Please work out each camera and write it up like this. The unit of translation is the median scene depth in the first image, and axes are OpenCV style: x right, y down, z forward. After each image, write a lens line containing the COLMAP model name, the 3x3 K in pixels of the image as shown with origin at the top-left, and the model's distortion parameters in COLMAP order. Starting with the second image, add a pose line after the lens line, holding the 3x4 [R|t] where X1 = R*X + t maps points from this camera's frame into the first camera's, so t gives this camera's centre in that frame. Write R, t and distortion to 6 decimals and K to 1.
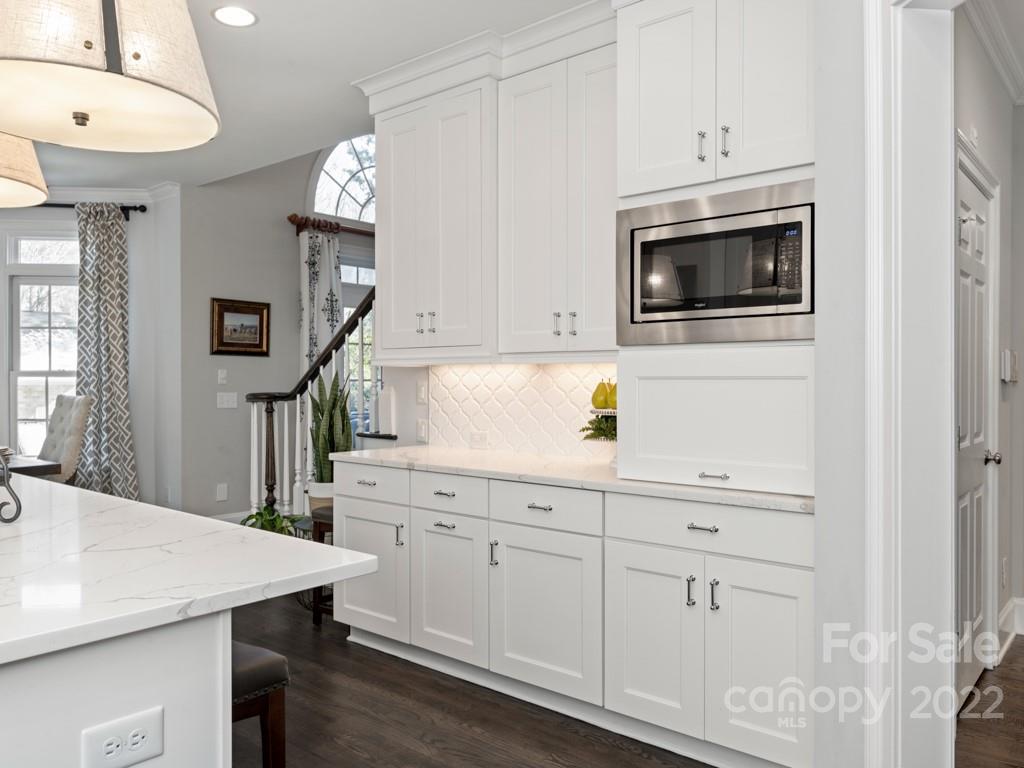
lens RADIAL K [[776.8, 0, 512.0], [0, 776.8, 384.0], [0, 0, 1]] dist [-0.007418, -0.002038]
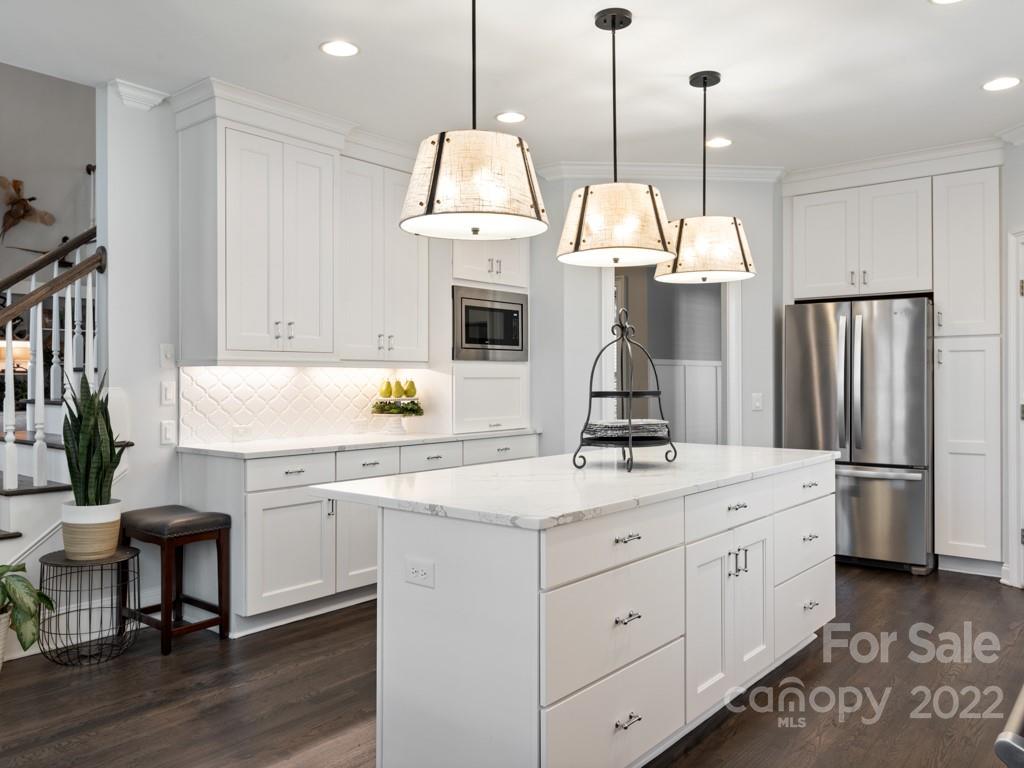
lens RADIAL K [[776.8, 0, 512.0], [0, 776.8, 384.0], [0, 0, 1]] dist [-0.007418, -0.002038]
pose [[-0.008663, -0.008147, 0.999929, -1.628152], [0.007538, 0.999938, 0.008212, -0.007199], [-0.999934, 0.007608, -0.008602, 0.866255]]
